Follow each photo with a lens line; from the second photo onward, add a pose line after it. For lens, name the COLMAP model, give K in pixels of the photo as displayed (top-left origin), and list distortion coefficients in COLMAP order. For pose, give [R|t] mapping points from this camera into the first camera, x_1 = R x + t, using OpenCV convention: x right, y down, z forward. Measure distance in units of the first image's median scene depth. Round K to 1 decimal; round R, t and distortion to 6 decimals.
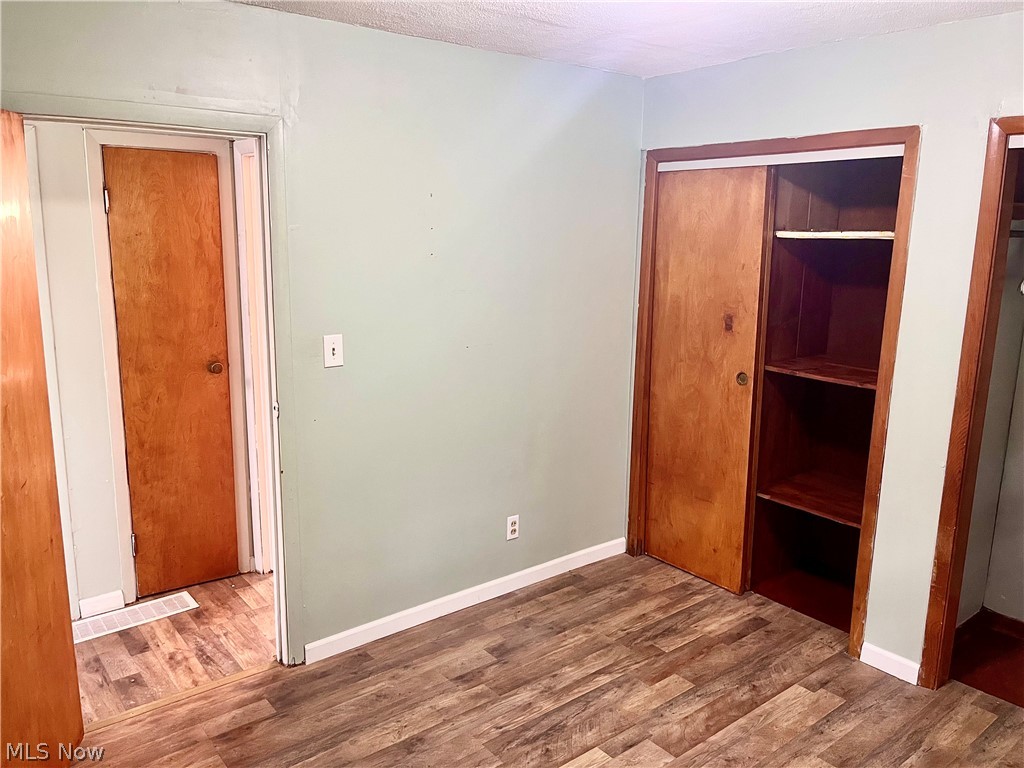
lens RADIAL K [[779.0, 0, 513.6], [0, 779.0, 380.4], [0, 0, 1]] dist [0.060881, -0.087468]
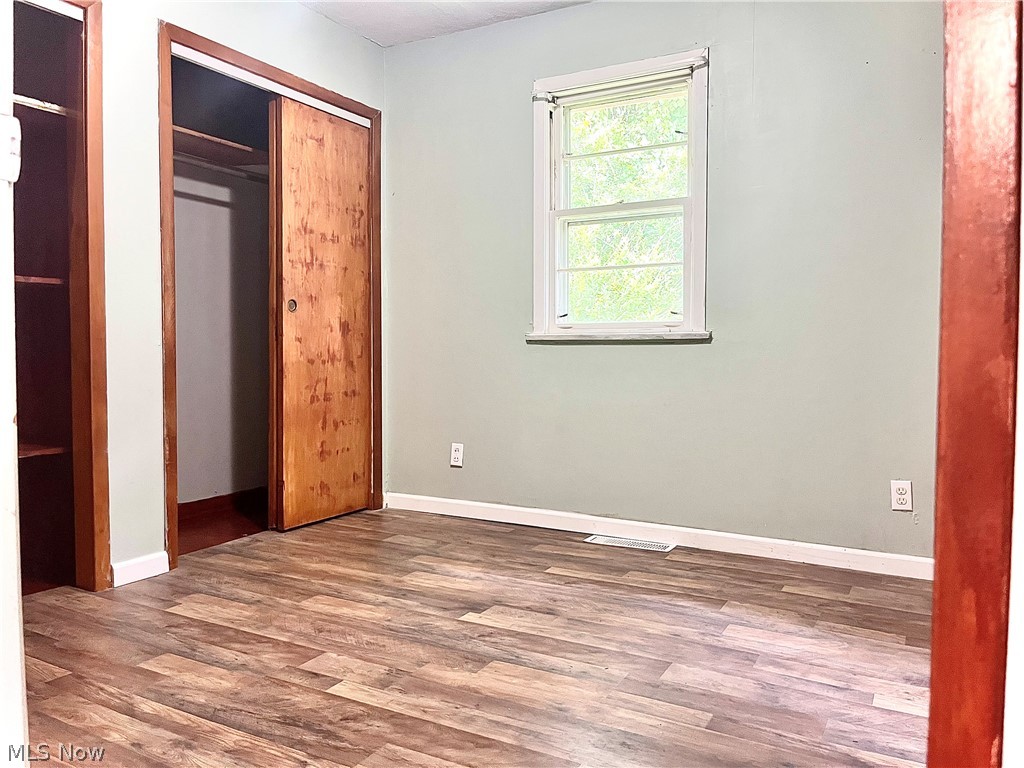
lens RADIAL K [[779.0, 0, 509.2], [0, 779.0, 357.4], [0, 0, 1]] dist [0.060881, -0.087468]
pose [[-0.368618, -0.030063, 0.929095, -0.589369], [0.175121, 0.979335, 0.101168, 0.104507], [-0.912937, 0.199997, -0.355736, 0.961734]]
